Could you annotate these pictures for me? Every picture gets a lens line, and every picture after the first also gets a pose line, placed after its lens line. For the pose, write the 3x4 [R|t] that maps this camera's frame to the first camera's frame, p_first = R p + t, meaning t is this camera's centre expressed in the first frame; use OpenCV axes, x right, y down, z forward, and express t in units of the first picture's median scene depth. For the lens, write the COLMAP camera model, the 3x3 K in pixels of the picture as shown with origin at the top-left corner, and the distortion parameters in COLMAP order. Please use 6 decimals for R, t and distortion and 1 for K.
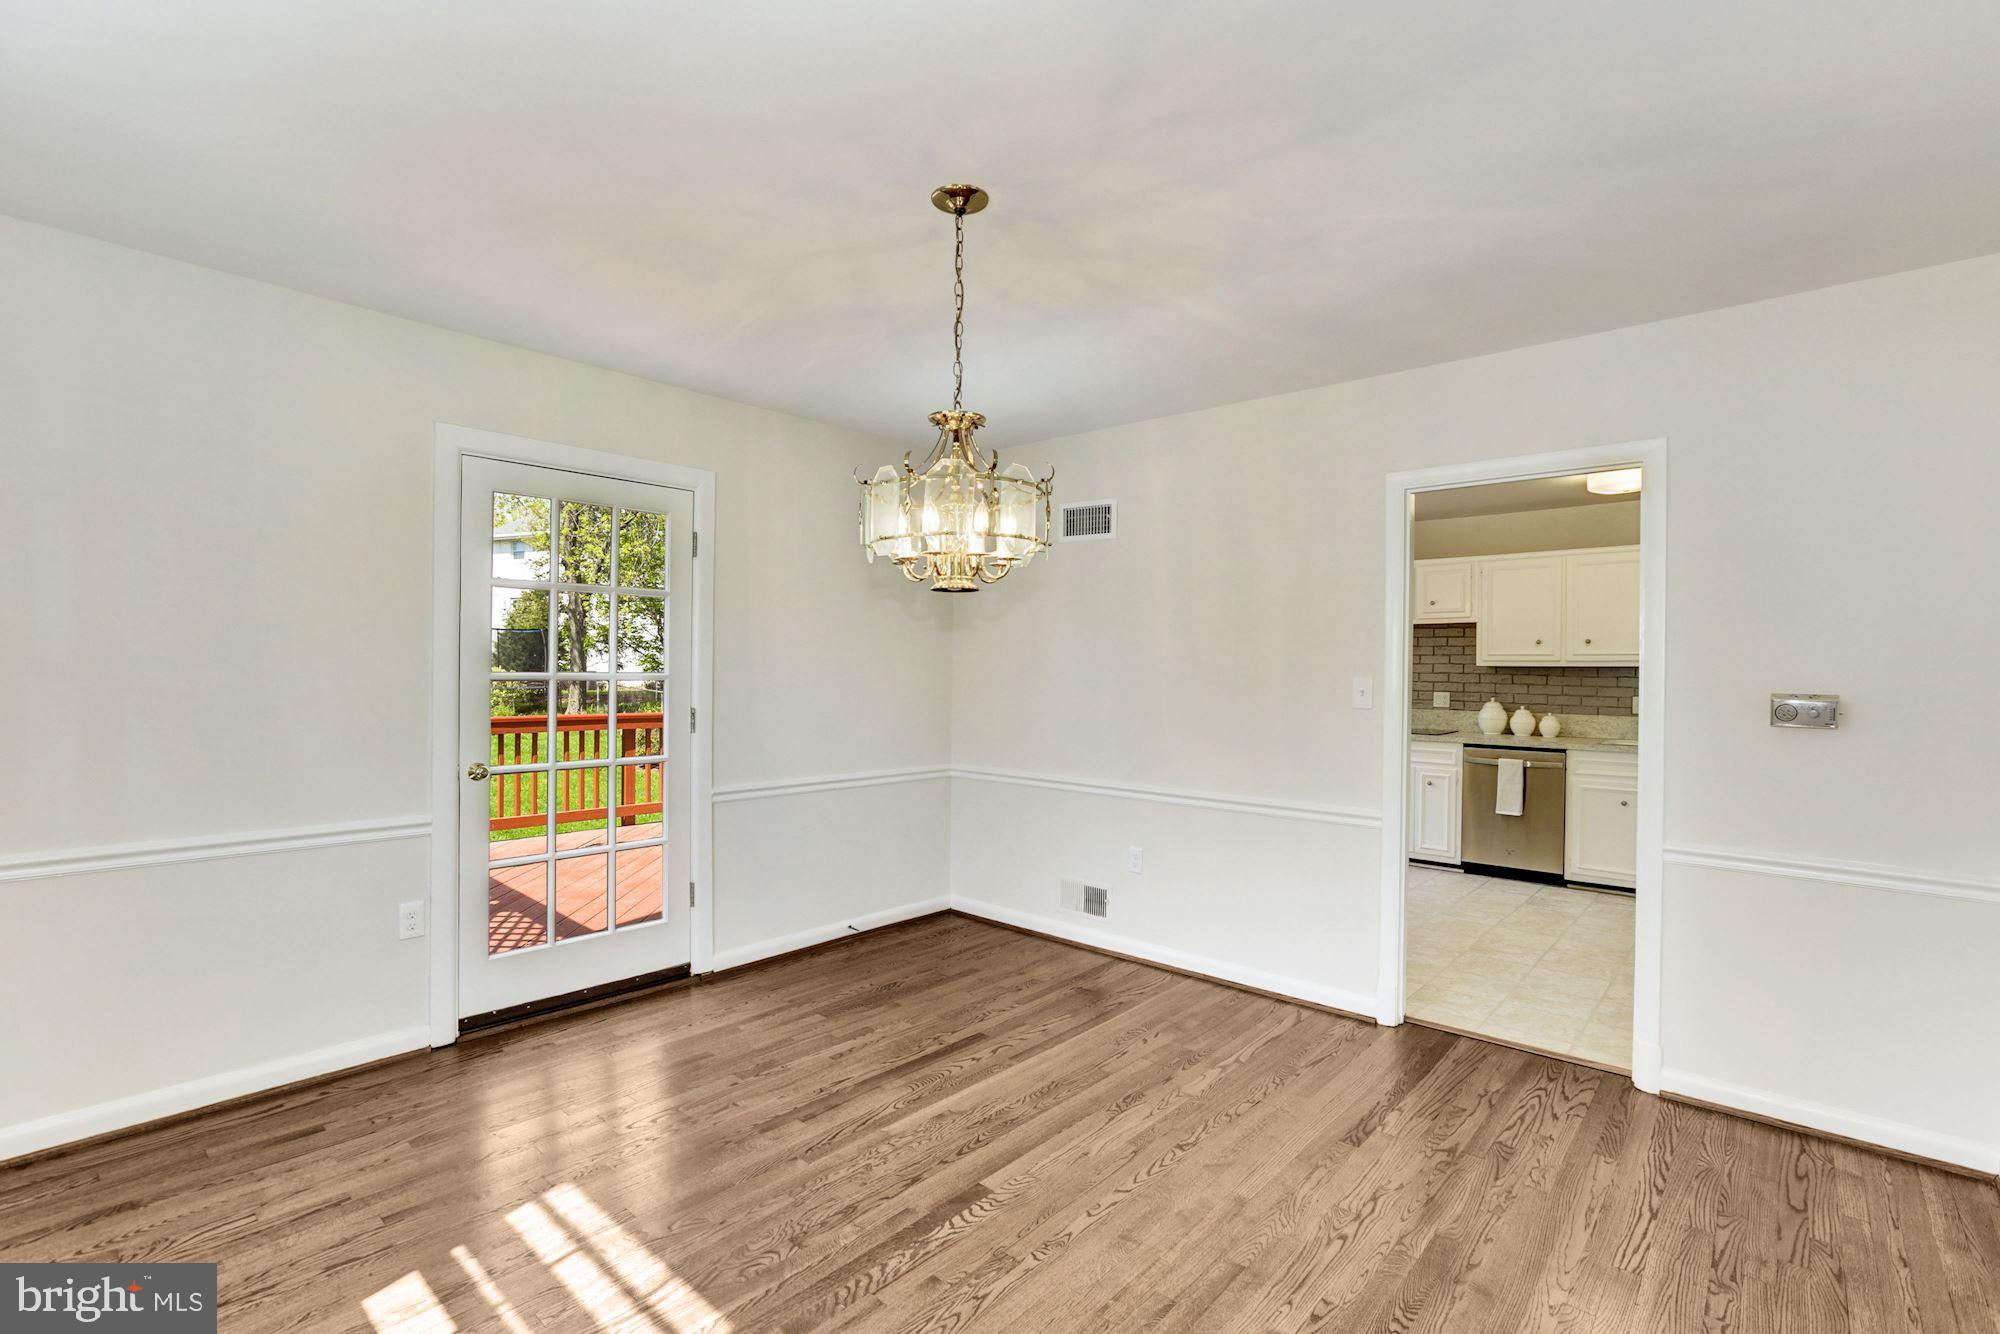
lens RADIAL K [[908.5, 0, 990.9], [0, 908.5, 677.2], [0, 0, 1]] dist [-0.026877, 0.012937]
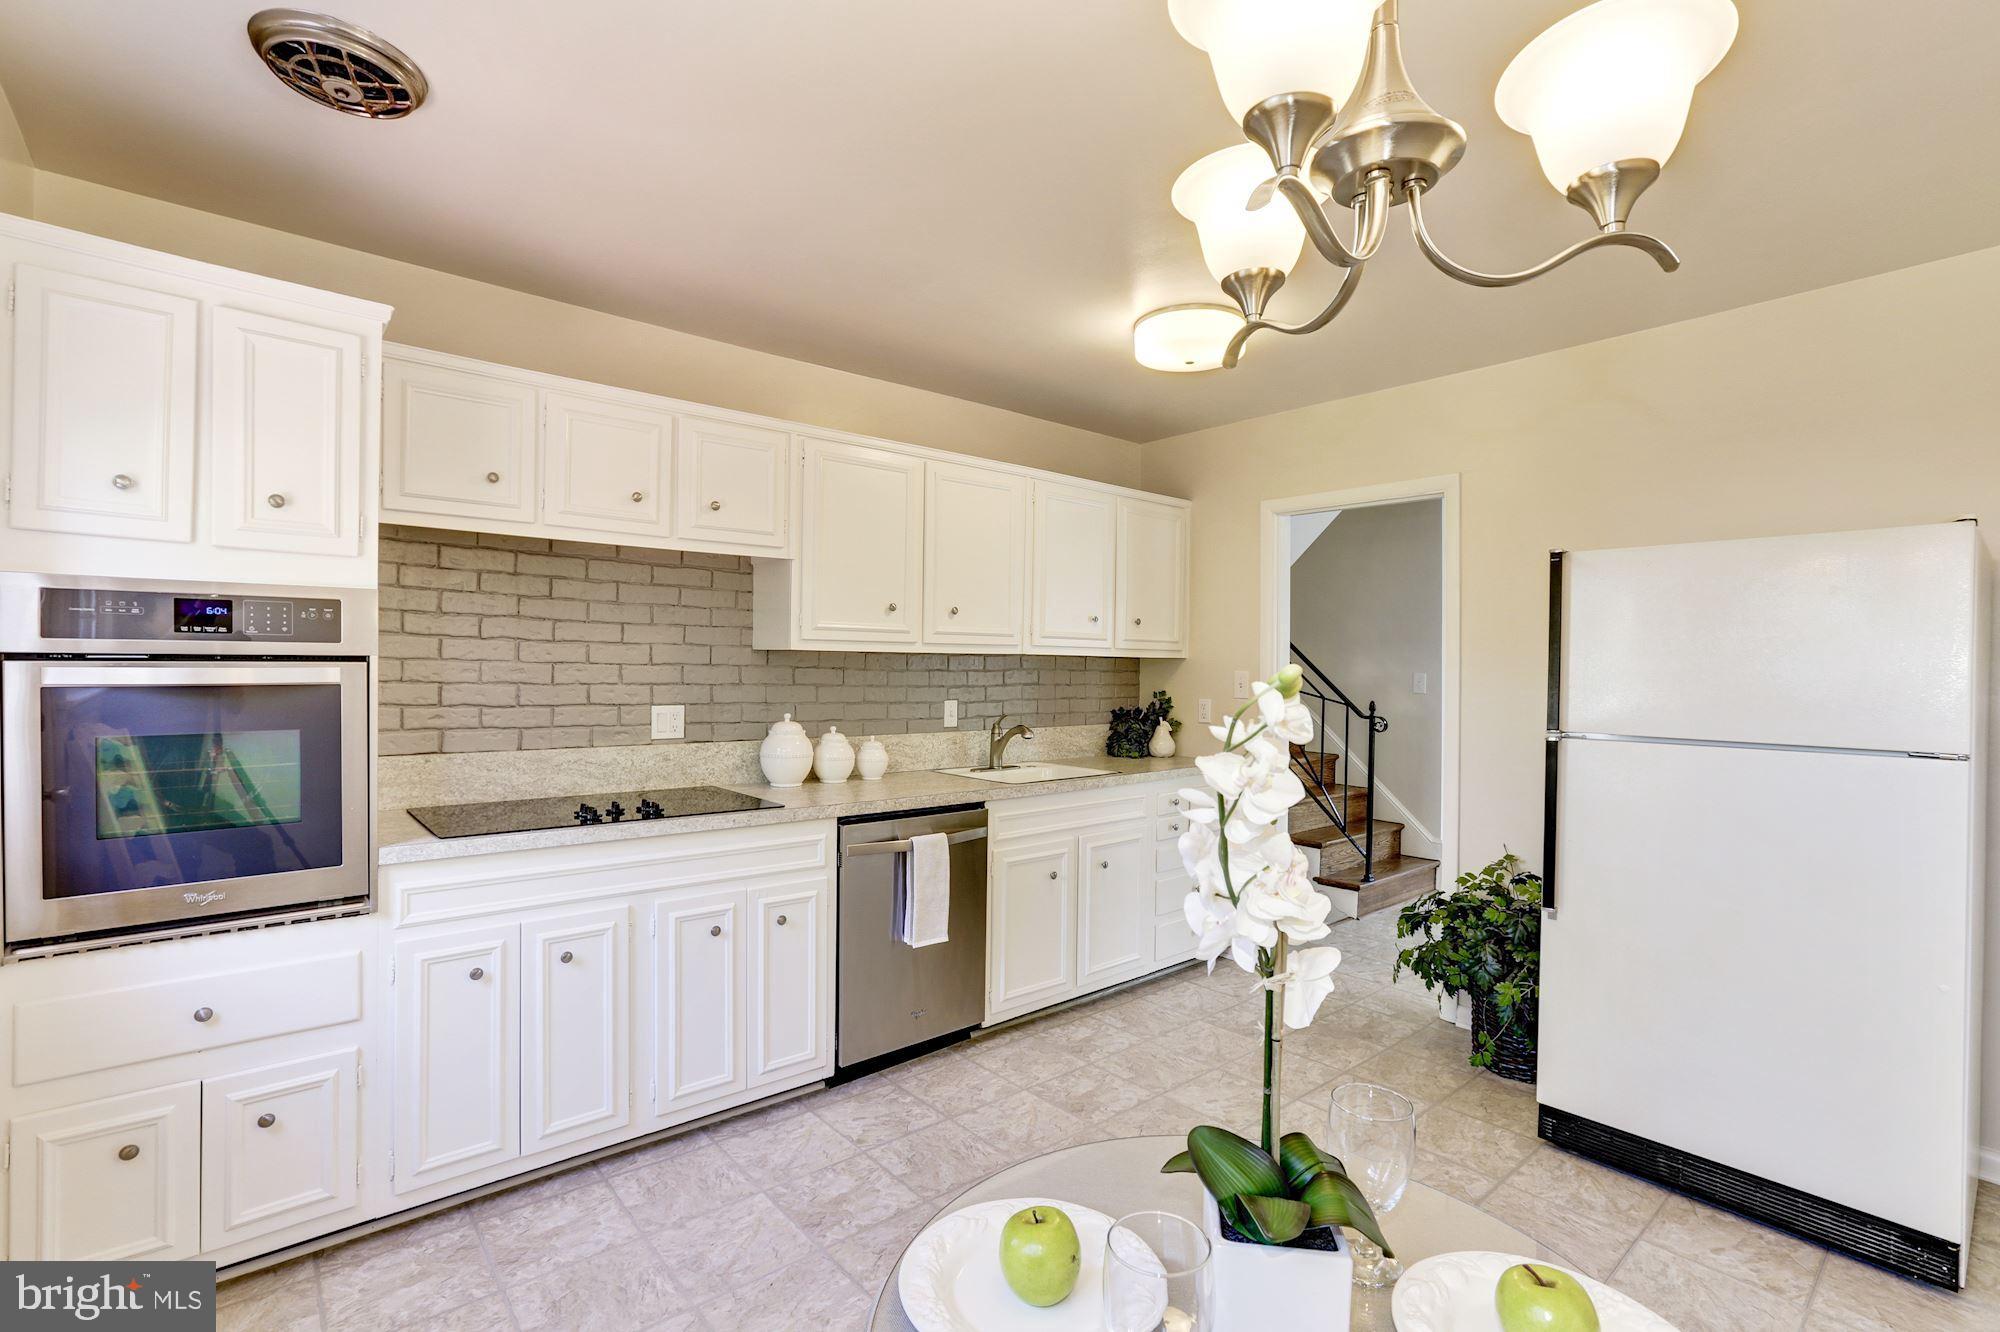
lens RADIAL K [[948.3, 0, 1006.8], [0, 948.3, 658.7], [0, 0, 1]] dist [0.001736, 0.001474]
pose [[0.122189, -0.001334, 0.992506, 0.012700], [0.001108, 0.999999, 0.001208, -0.002319], [-0.992506, 0.000952, 0.122190, 0.230448]]
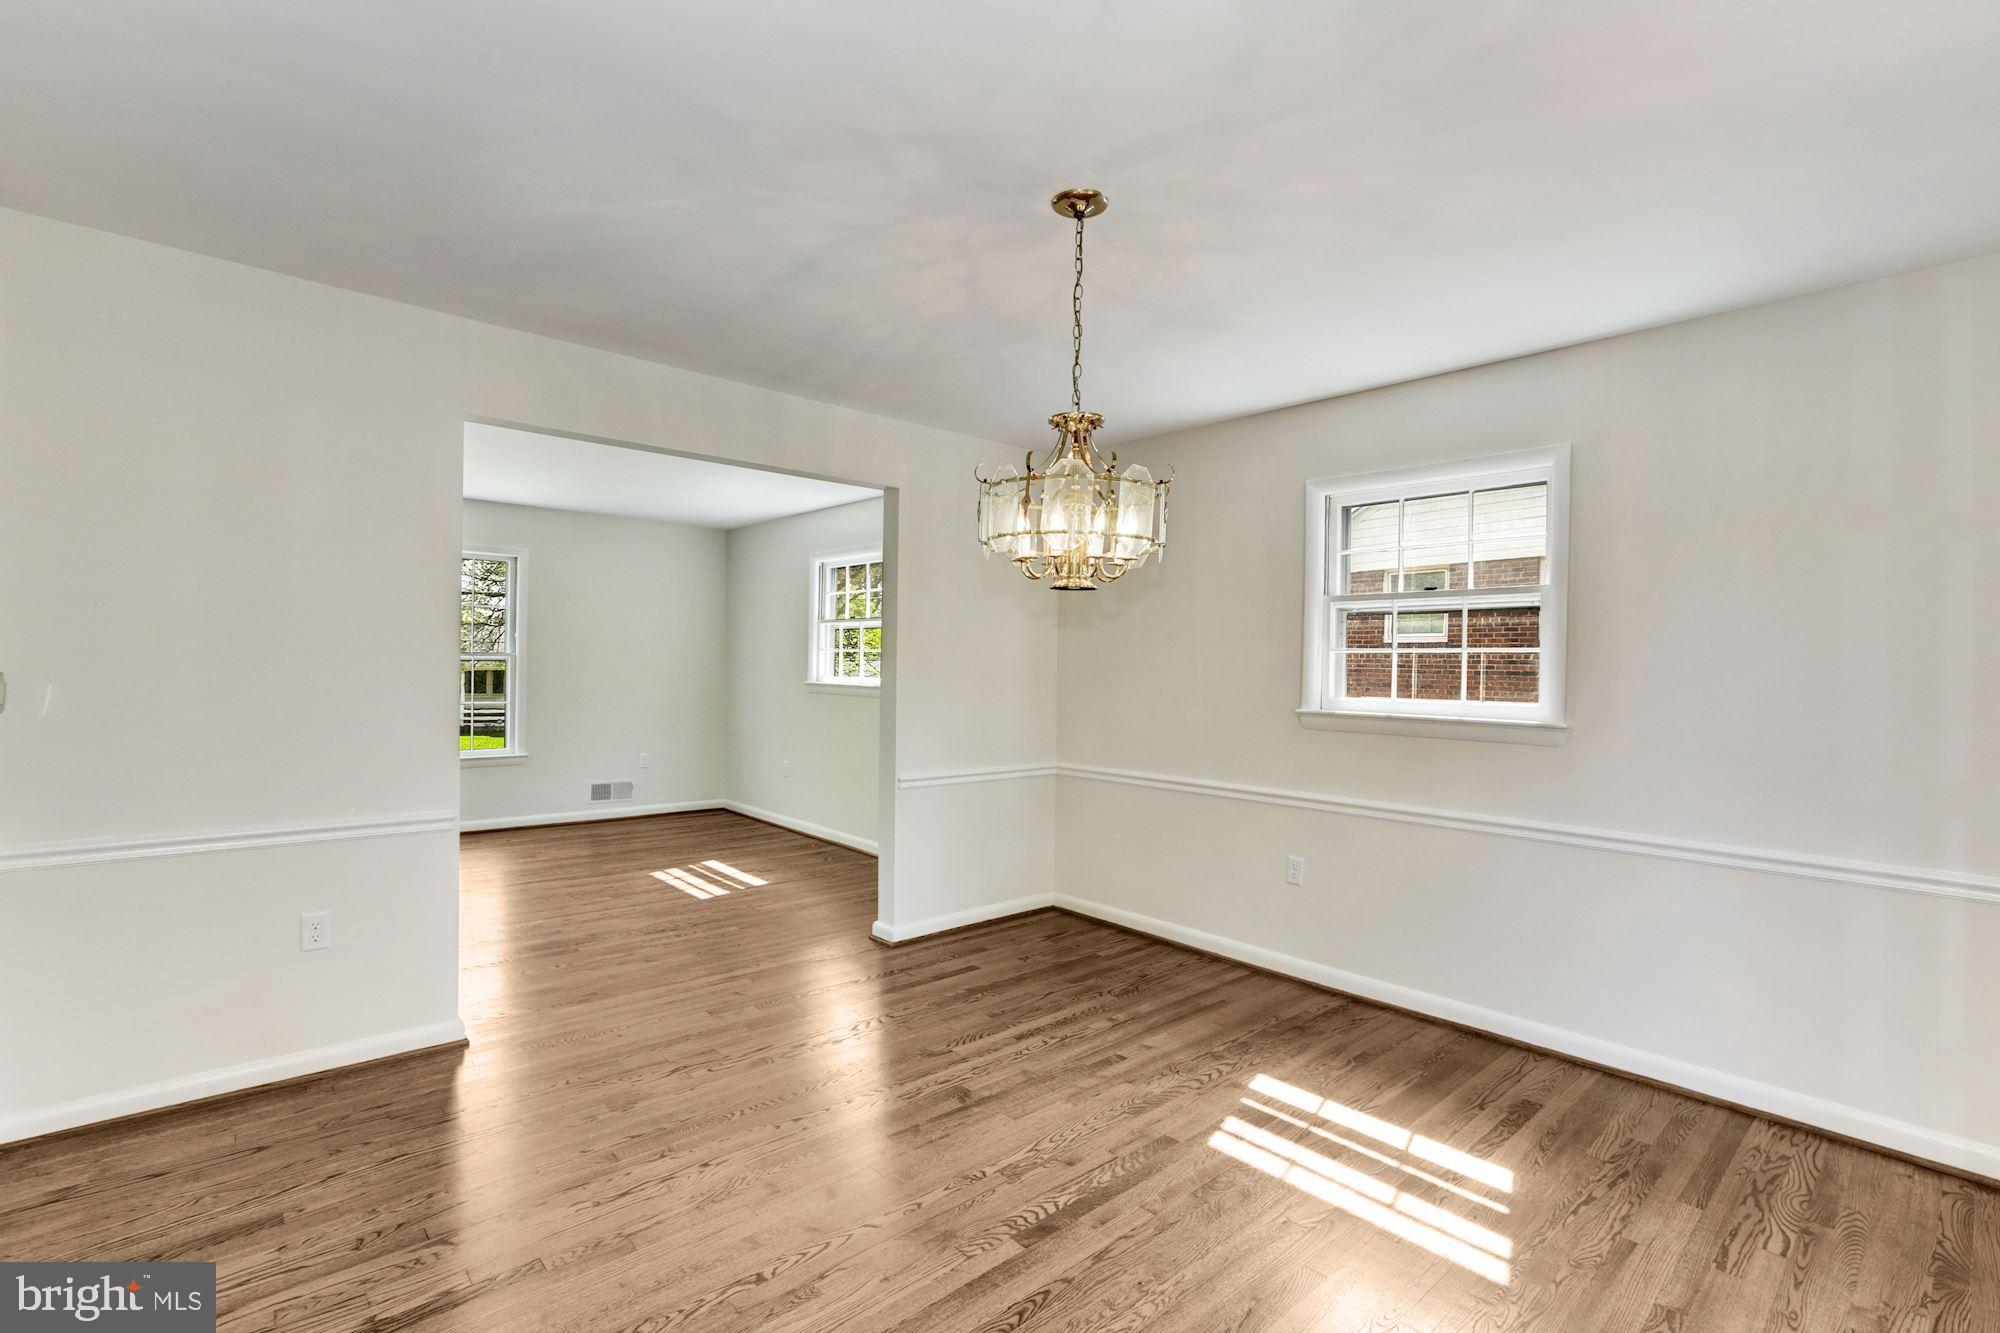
lens RADIAL K [[908.5, 0, 990.9], [0, 908.5, 676.7], [0, 0, 1]] dist [-0.026877, 0.012937]
pose [[-0.993327, -0.031799, 0.110858, -0.066739], [-0.029899, 0.999377, 0.018760, -0.014915], [-0.111386, 0.015320, -0.993659, 2.102305]]
